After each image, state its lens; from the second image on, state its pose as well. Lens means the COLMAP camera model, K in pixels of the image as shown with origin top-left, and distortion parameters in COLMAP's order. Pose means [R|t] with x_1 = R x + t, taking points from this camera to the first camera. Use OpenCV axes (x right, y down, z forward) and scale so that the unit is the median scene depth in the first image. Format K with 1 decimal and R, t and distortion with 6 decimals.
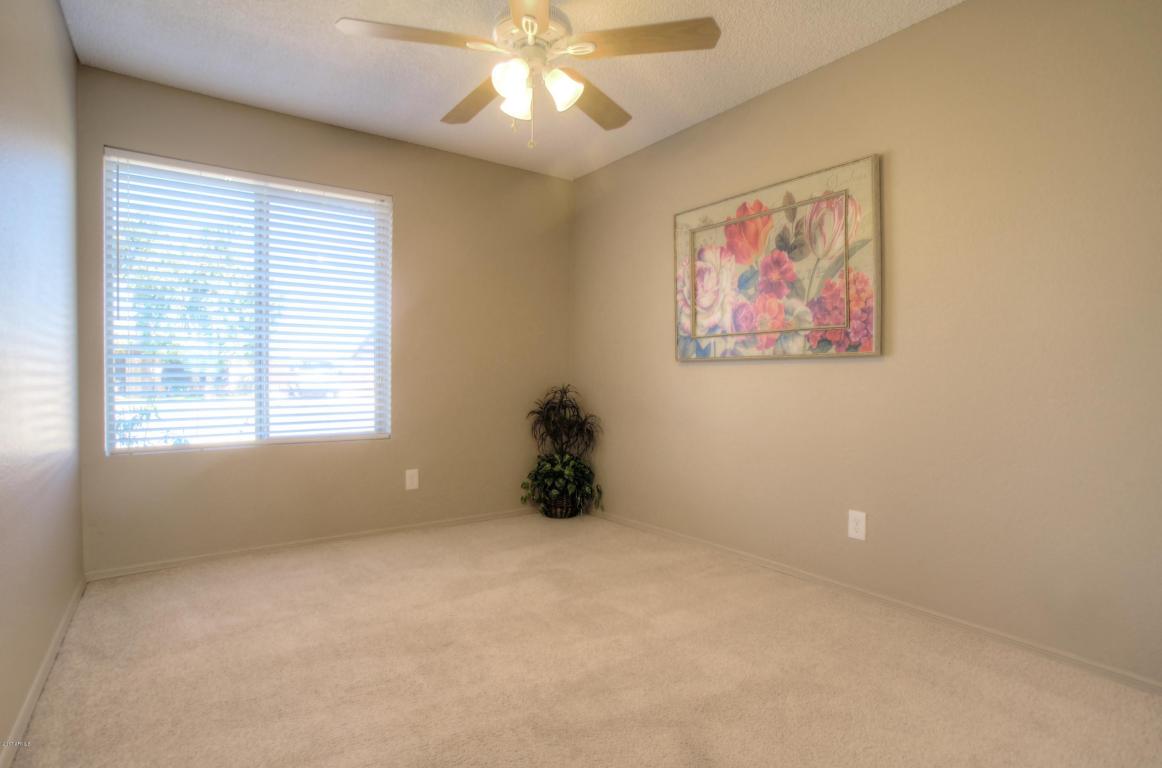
lens RADIAL K [[561.8, 0, 581.1], [0, 561.8, 374.5], [0, 0, 1]] dist [-0.003234, 0.001327]
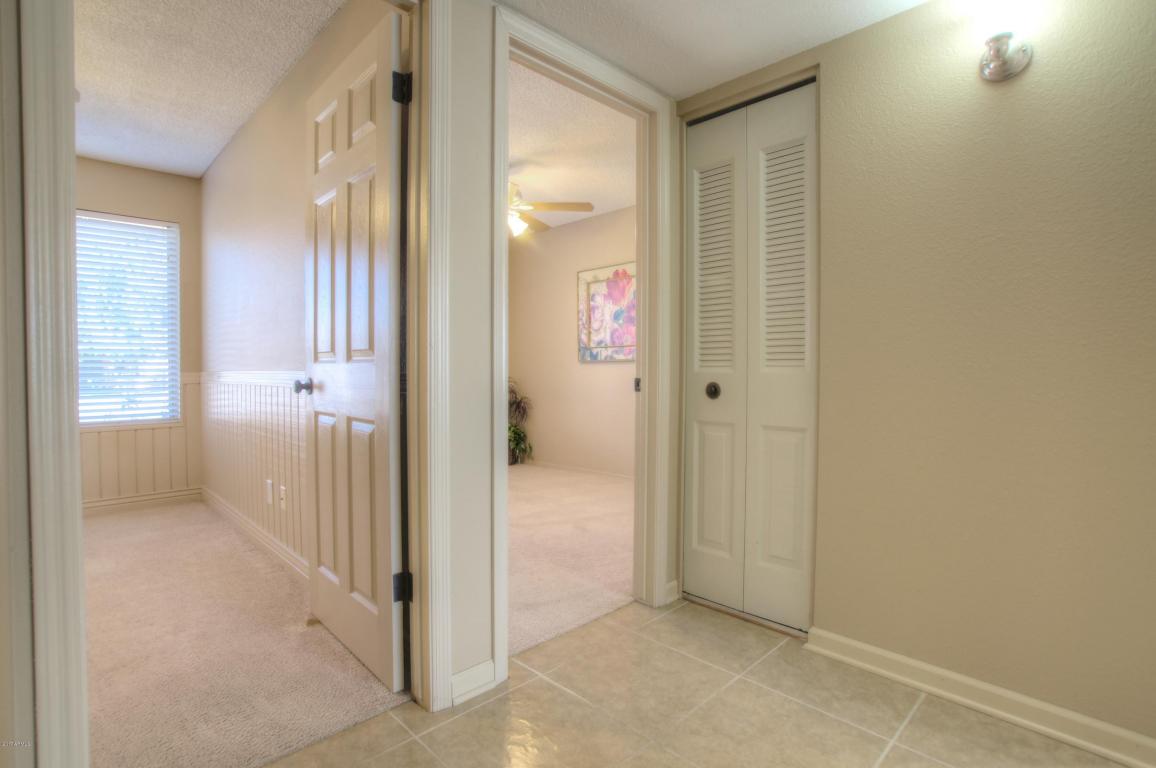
lens RADIAL K [[558.9, 0, 570.5], [0, 558.9, 383.1], [0, 0, 1]] dist [-0.003234, 0.001327]
pose [[0.991520, -0.007888, 0.129712, -0.069713], [0.004802, 0.999698, 0.024082, -0.001184], [-0.129863, -0.023255, 0.991259, -0.642557]]
